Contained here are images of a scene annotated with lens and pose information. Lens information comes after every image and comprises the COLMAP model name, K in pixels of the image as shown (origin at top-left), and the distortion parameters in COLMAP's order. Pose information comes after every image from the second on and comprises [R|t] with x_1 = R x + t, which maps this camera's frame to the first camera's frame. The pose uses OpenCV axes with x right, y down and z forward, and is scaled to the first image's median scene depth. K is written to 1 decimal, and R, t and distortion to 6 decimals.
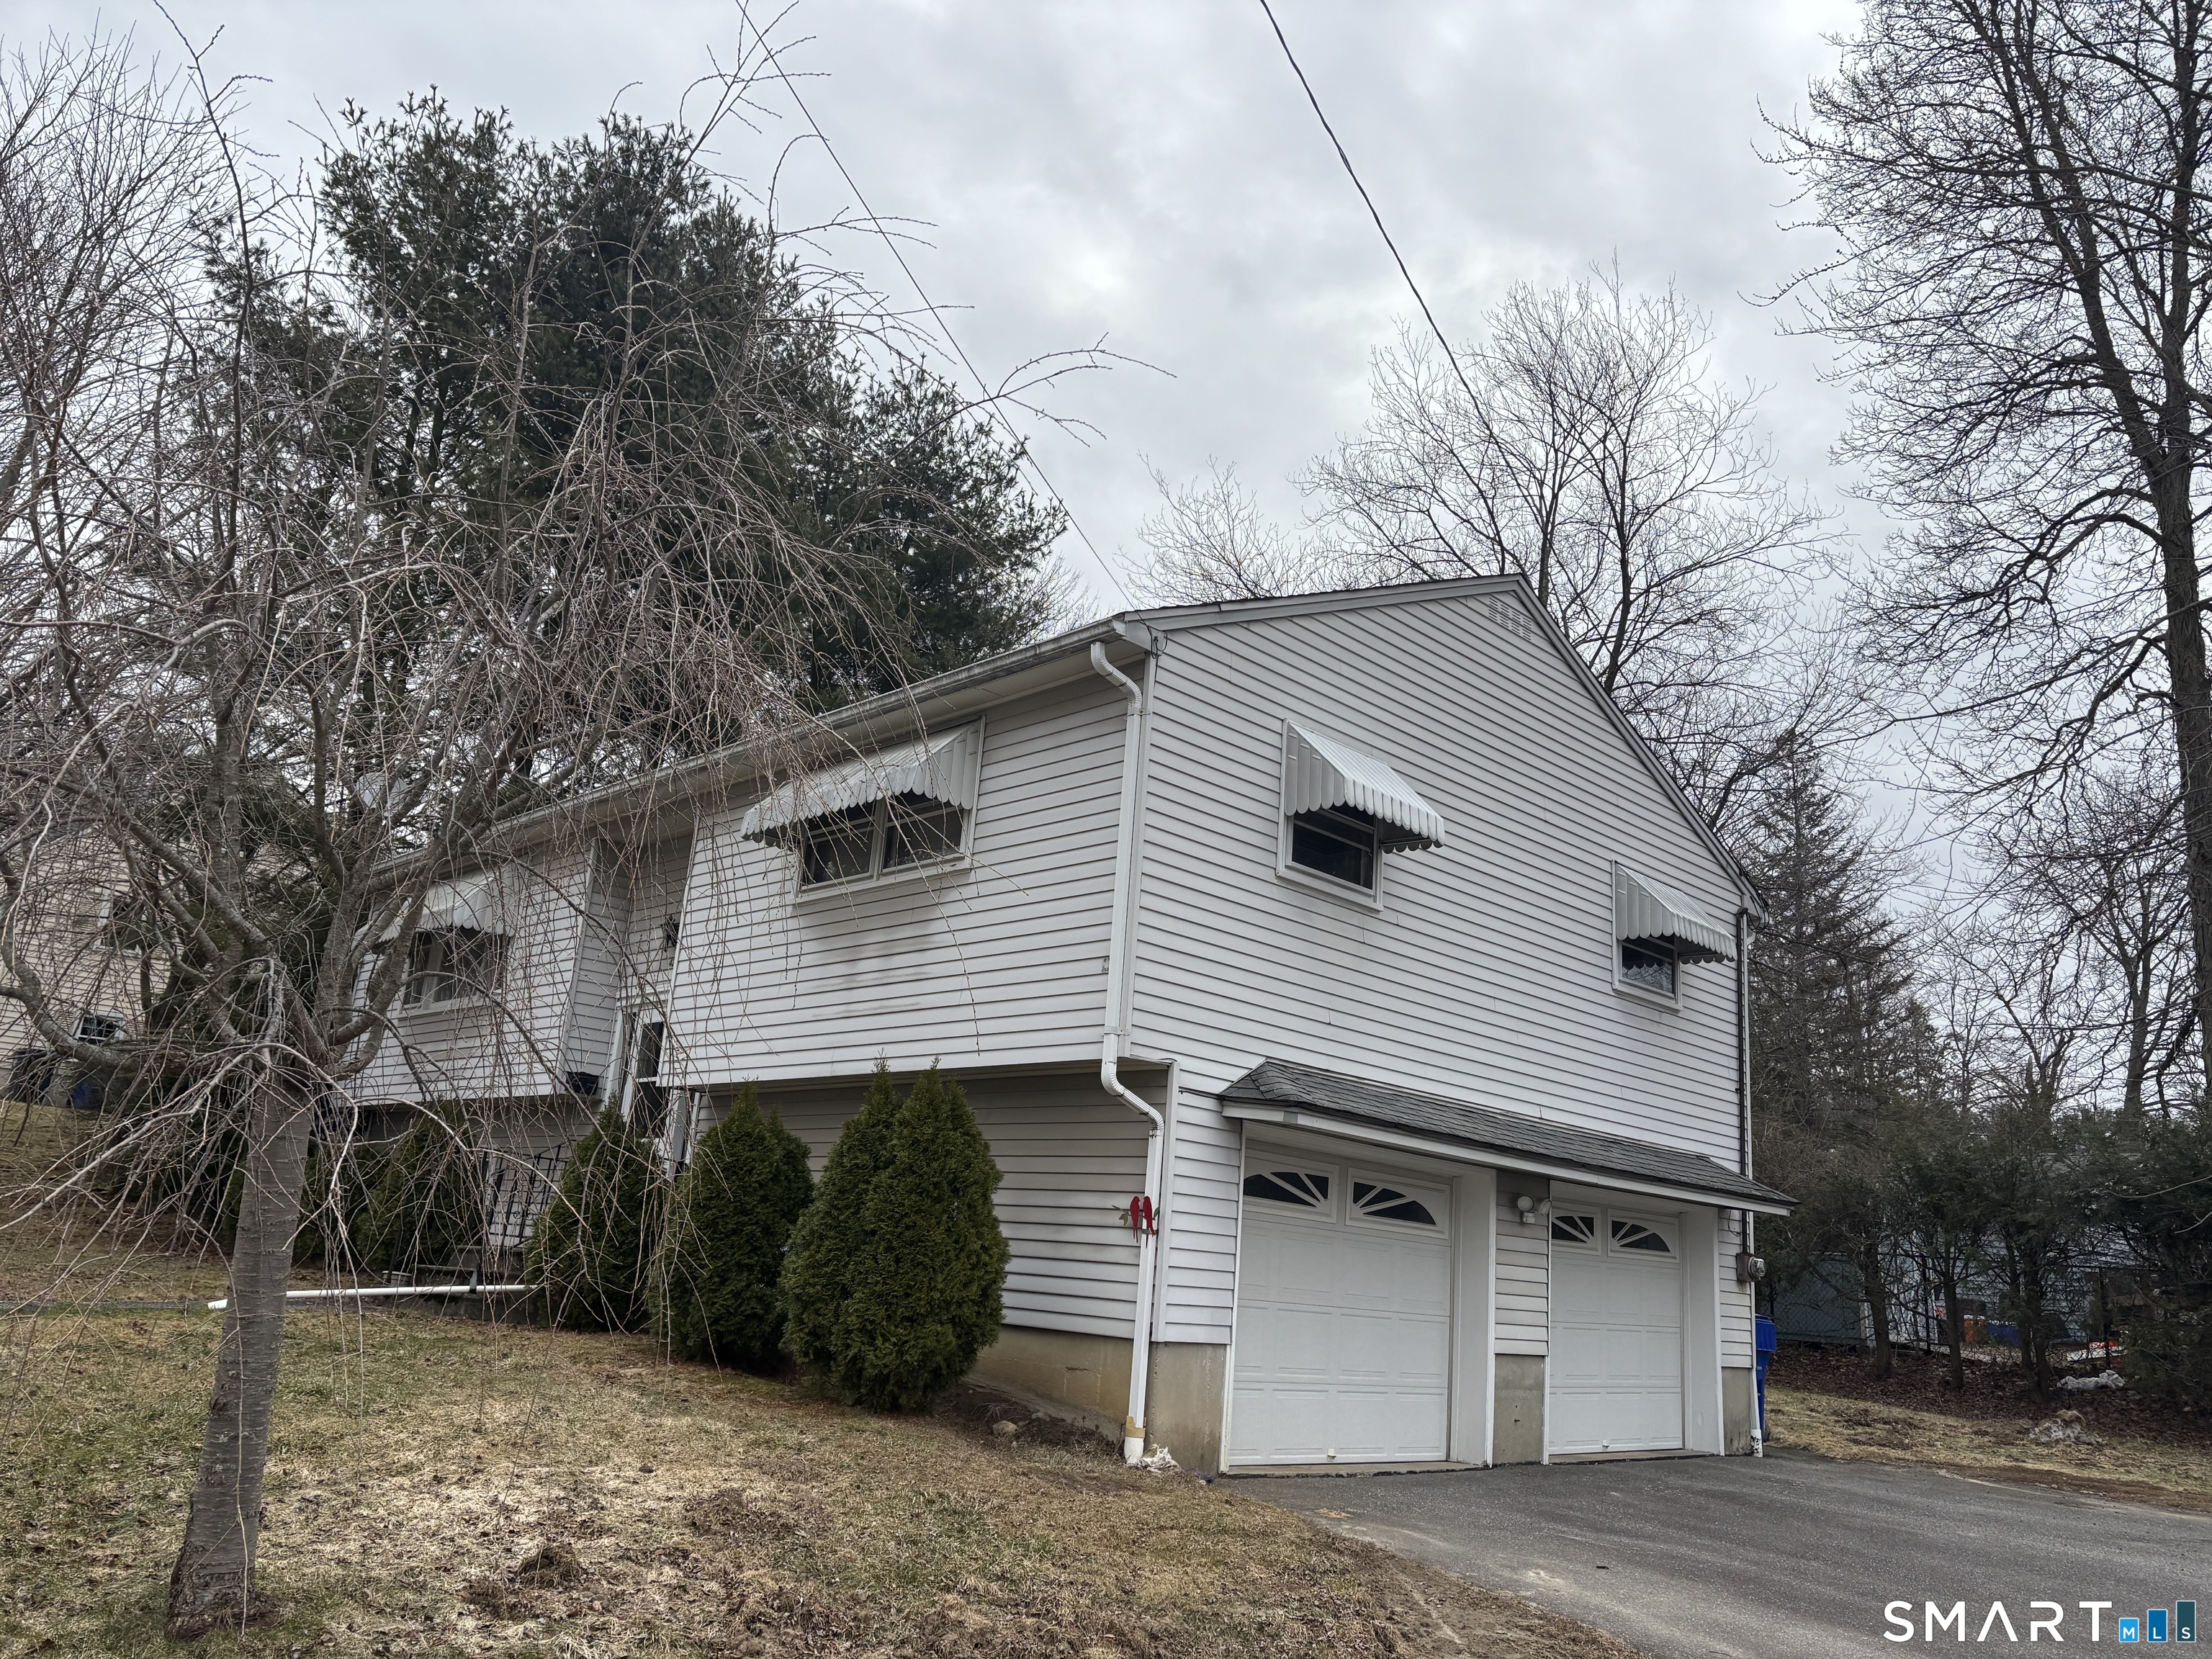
lens RADIAL K [[1644.3, 0, 1106.0], [0, 1644.3, 829.5], [0, 0, 1]] dist [-0.003211, 0.040161]
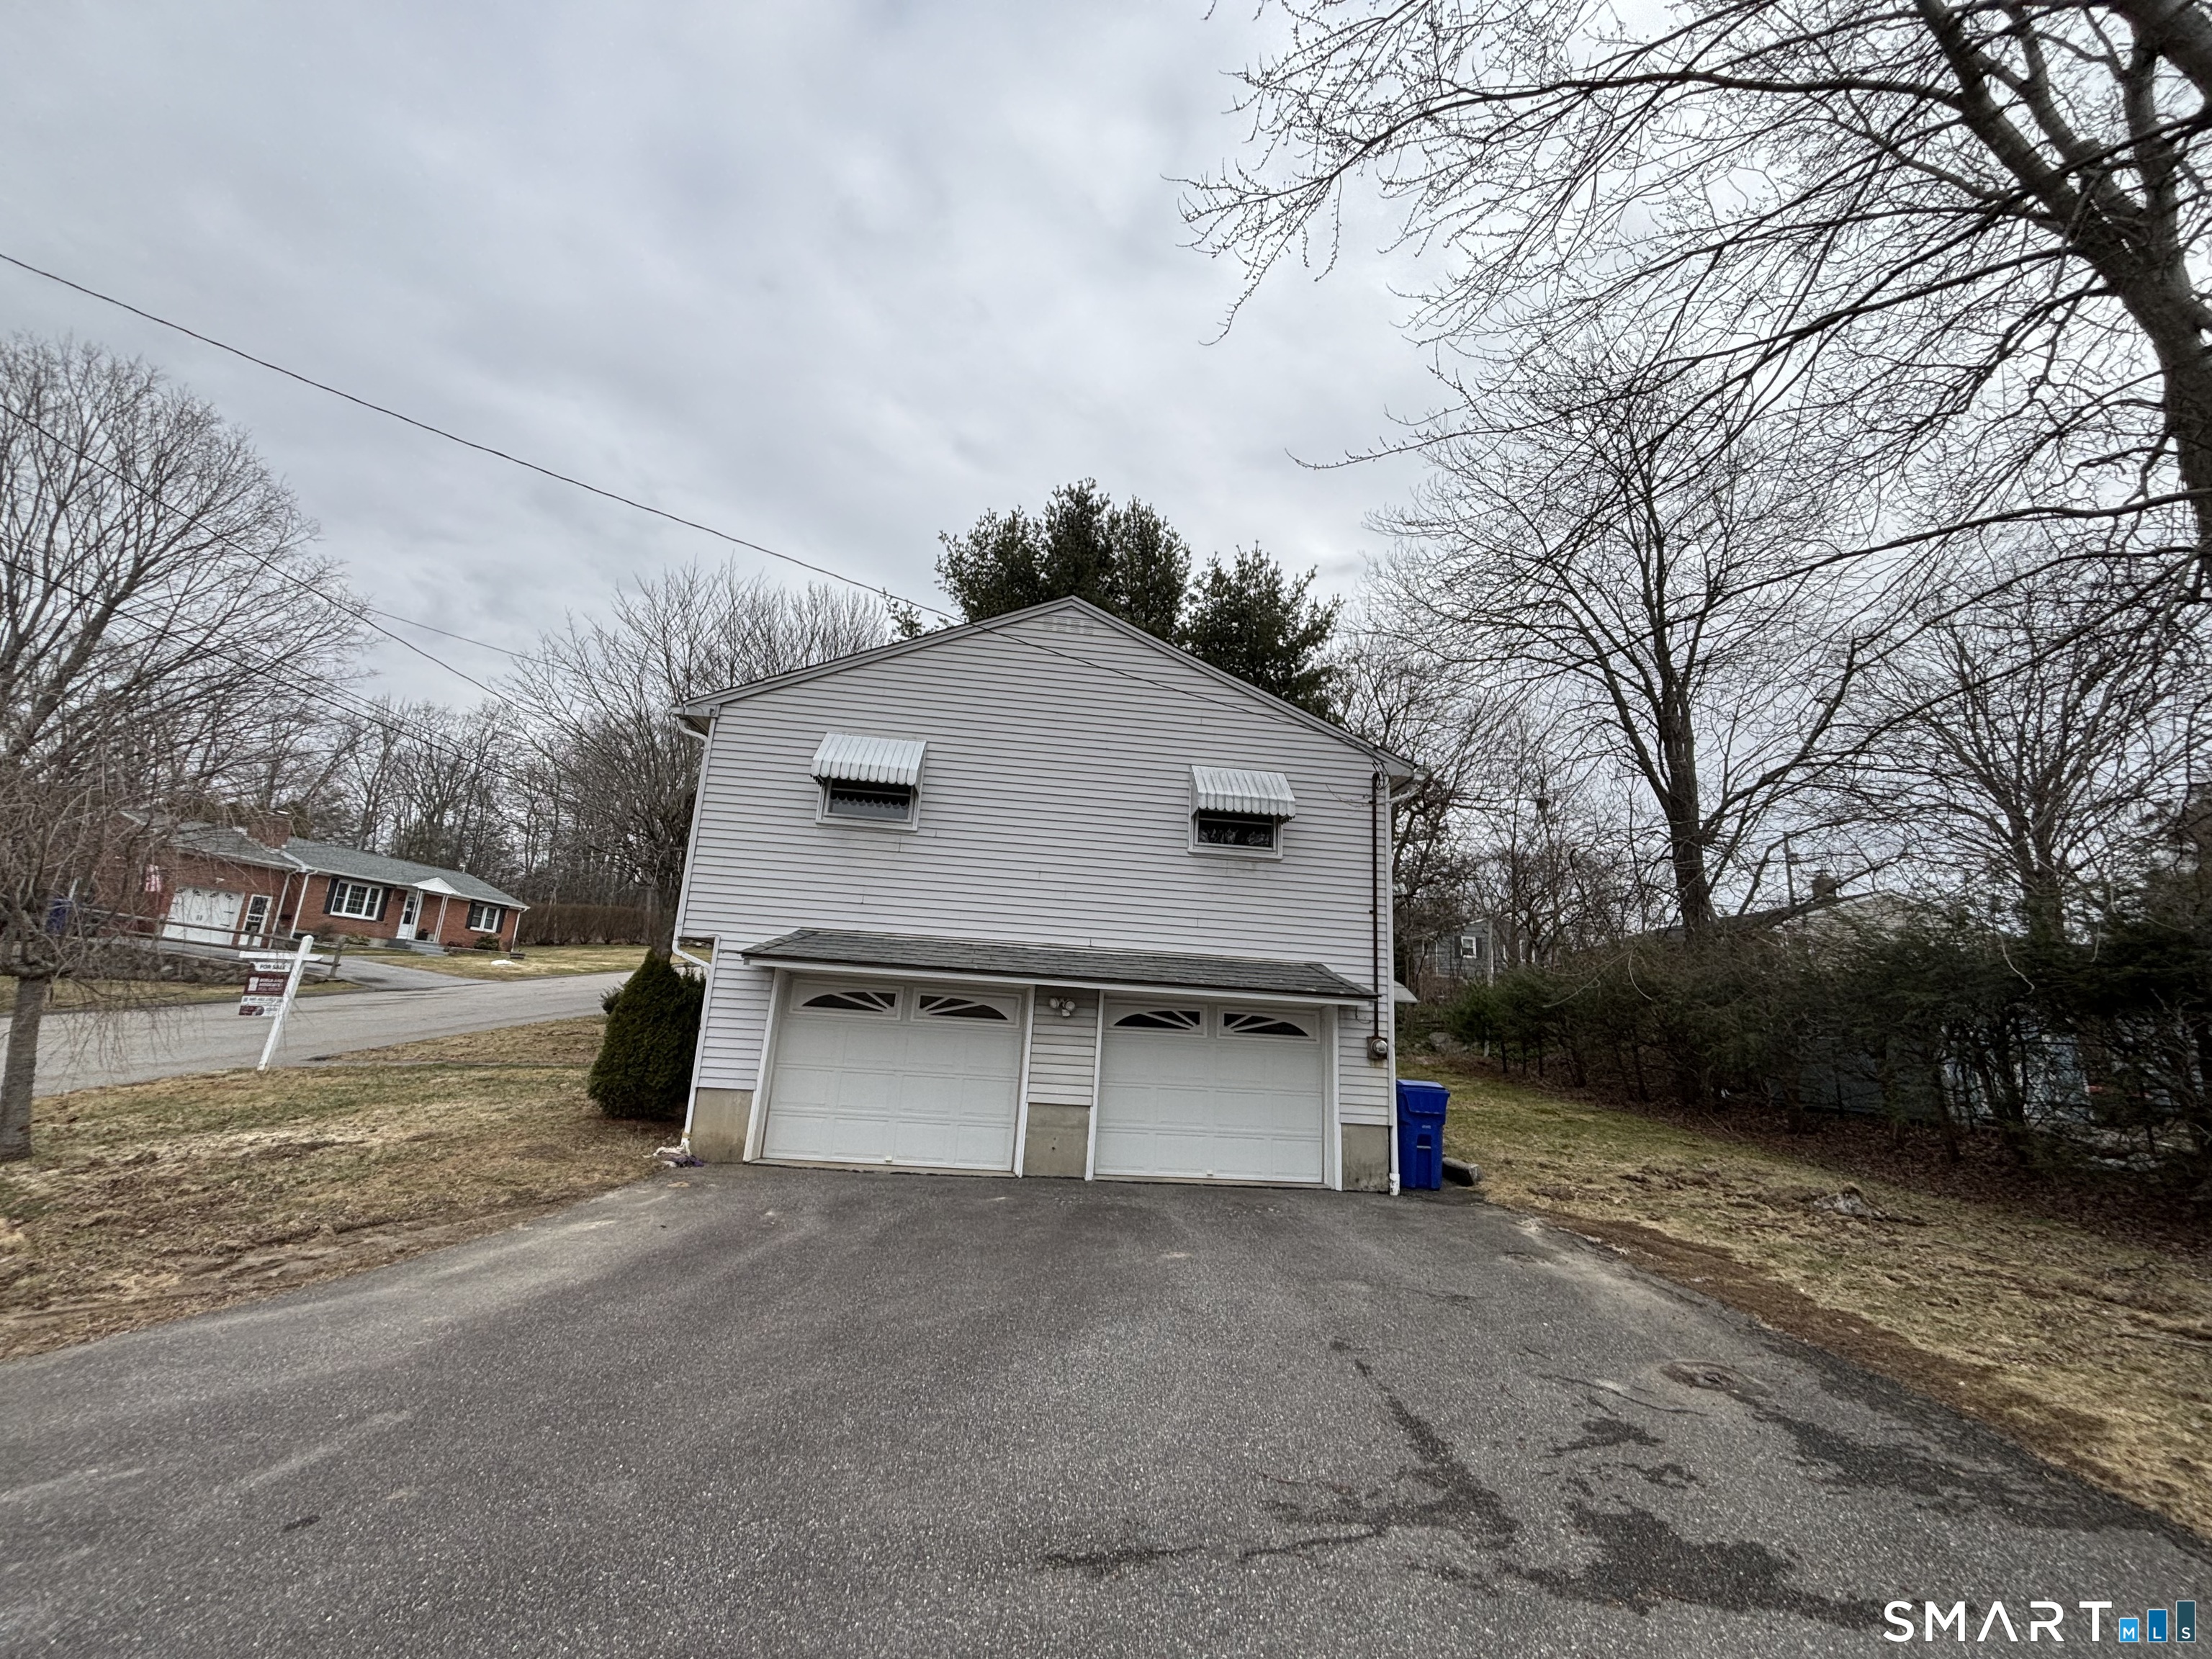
lens RADIAL K [[877.6, 0, 1105.8], [0, 877.6, 819.3], [0, 0, 1]] dist [0.010327, -0.000176]
pose [[0.772922, -0.170886, -0.611057, 0.756697], [0.163148, 0.984195, -0.068872, 0.114625], [0.613168, -0.046460, 0.788585, 0.371807]]
